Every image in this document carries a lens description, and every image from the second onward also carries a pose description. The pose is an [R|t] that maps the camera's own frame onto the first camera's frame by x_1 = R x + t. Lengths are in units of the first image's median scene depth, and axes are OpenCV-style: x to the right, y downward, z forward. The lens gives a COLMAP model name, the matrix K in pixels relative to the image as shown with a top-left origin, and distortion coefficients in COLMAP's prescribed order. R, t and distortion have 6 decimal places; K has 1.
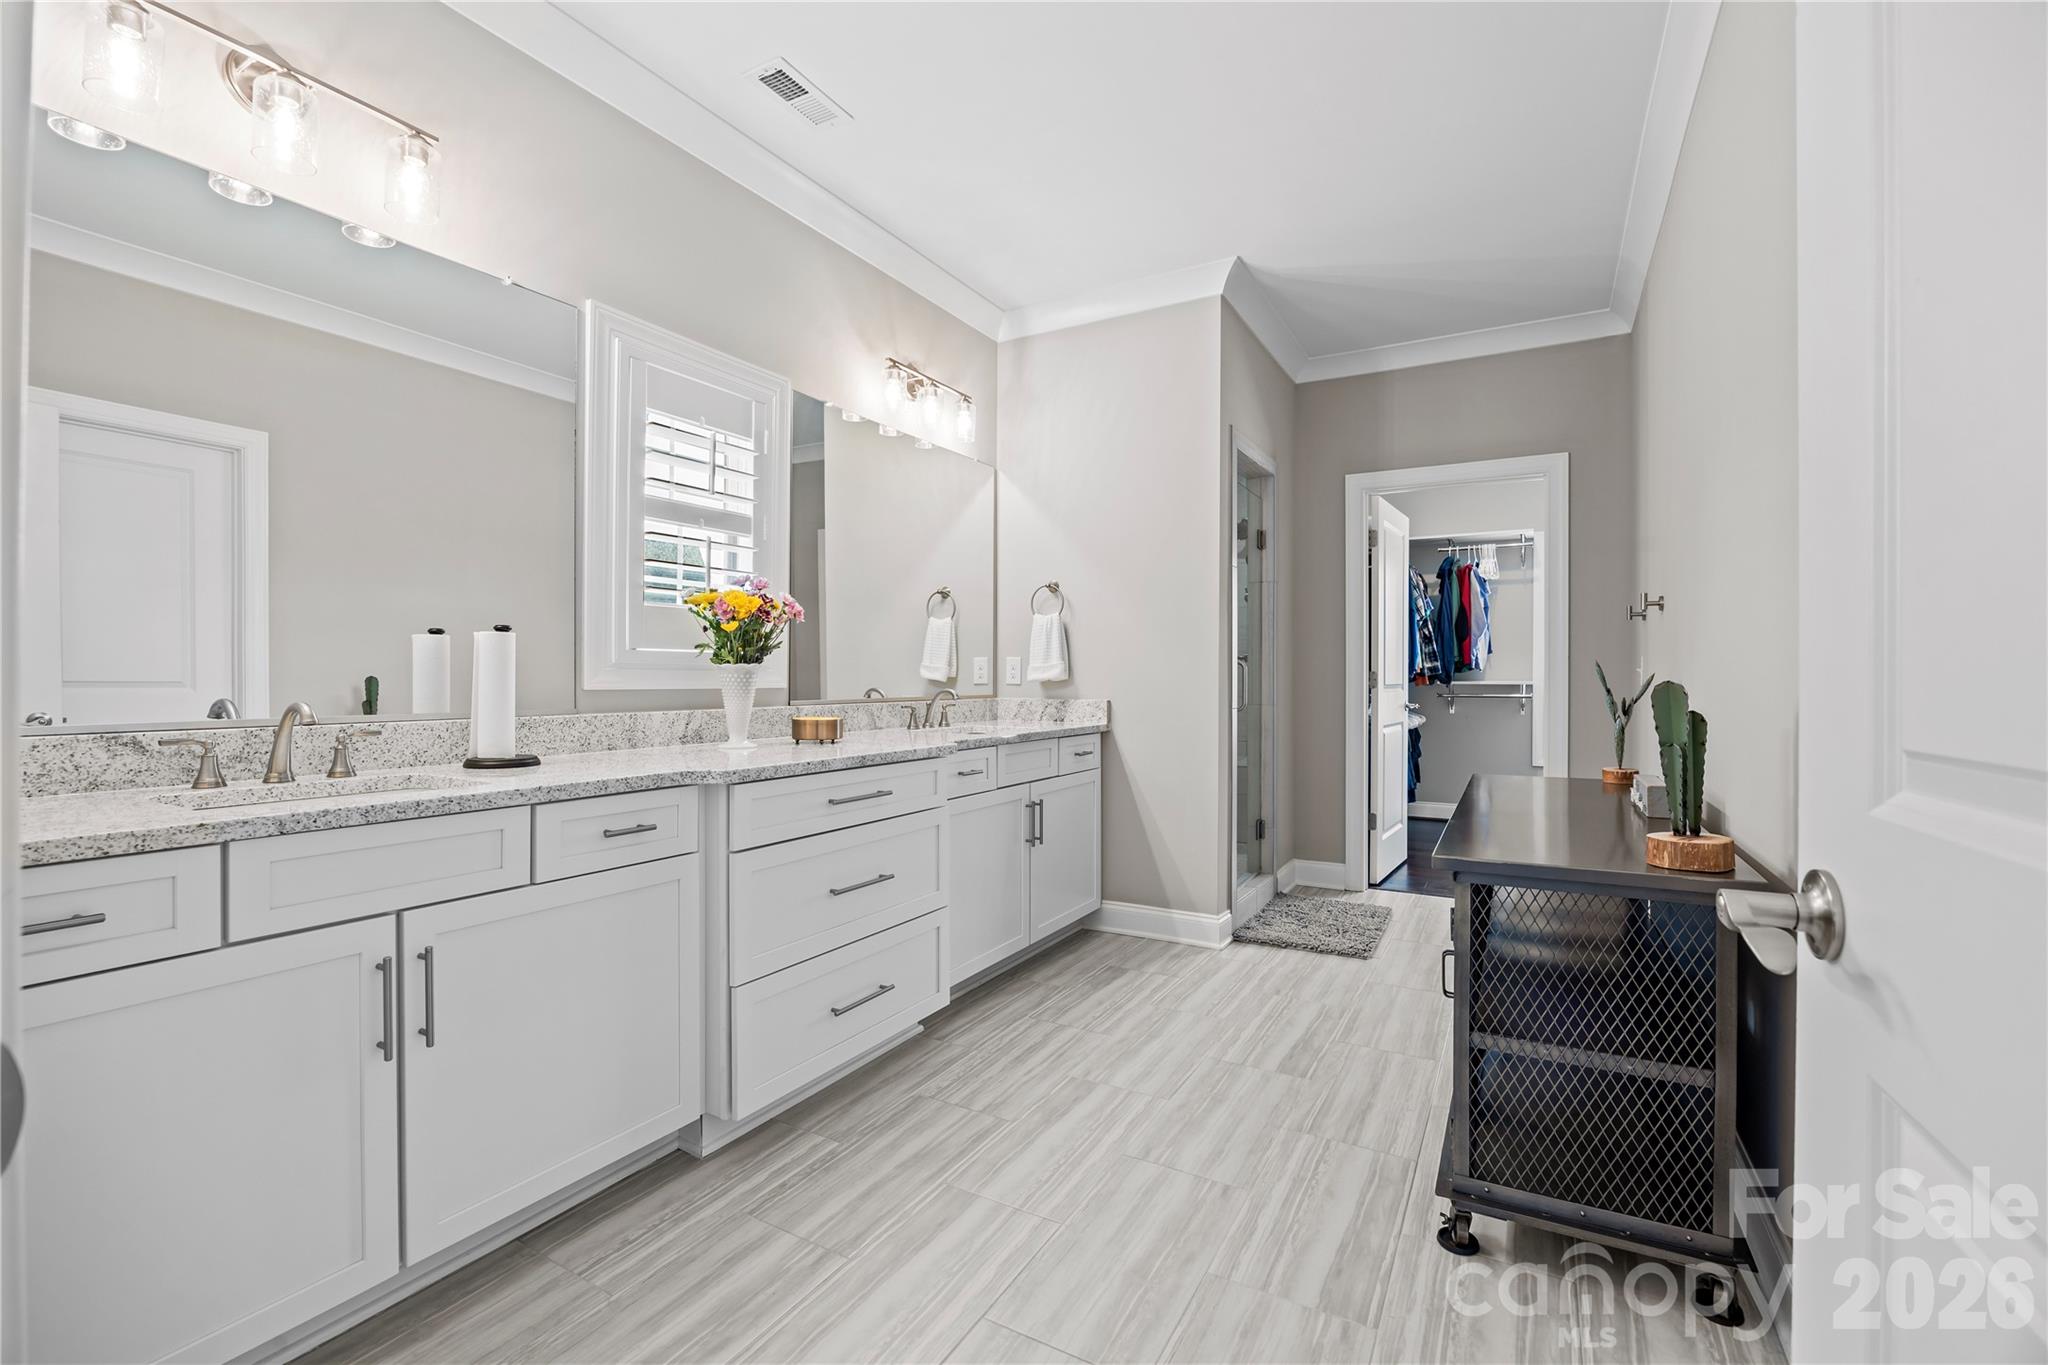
lens RADIAL K [[911.0, 0, 1022.4], [0, 911.0, 678.1], [0, 0, 1]] dist [-0.011052, 0.000969]
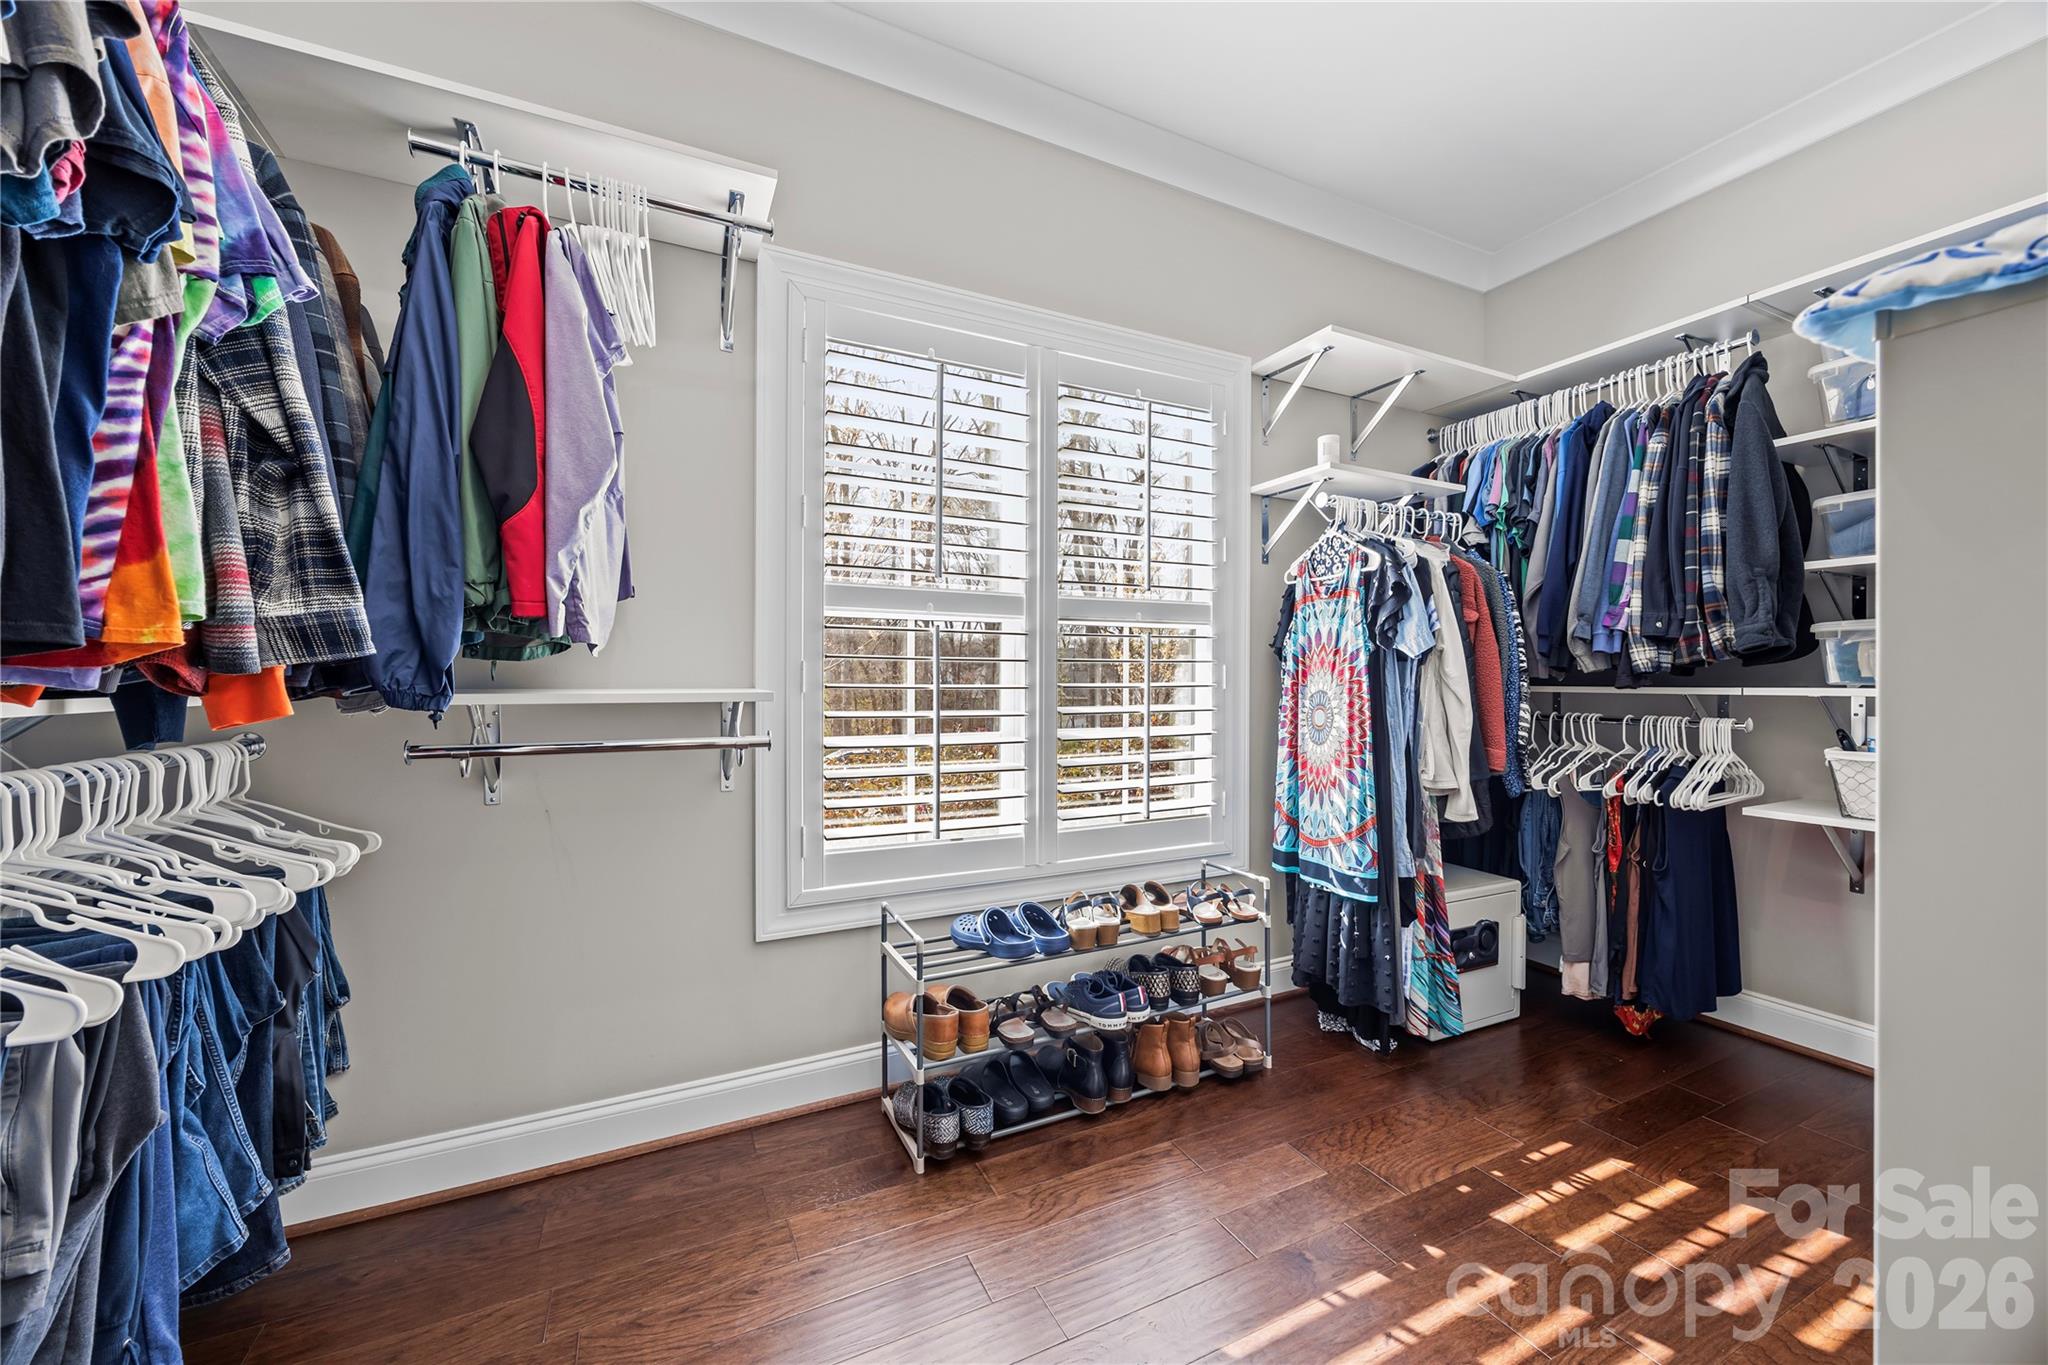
lens RADIAL K [[776.6, 0, 1025.8], [0, 776.6, 673.5], [0, 0, 1]] dist [0.001091, 0.000120]
pose [[0.567976, 0.004655, 0.823032, 0.399570], [0.006506, 0.999927, -0.010146, 0.000631], [-0.823020, 0.011117, 0.567904, 0.786556]]
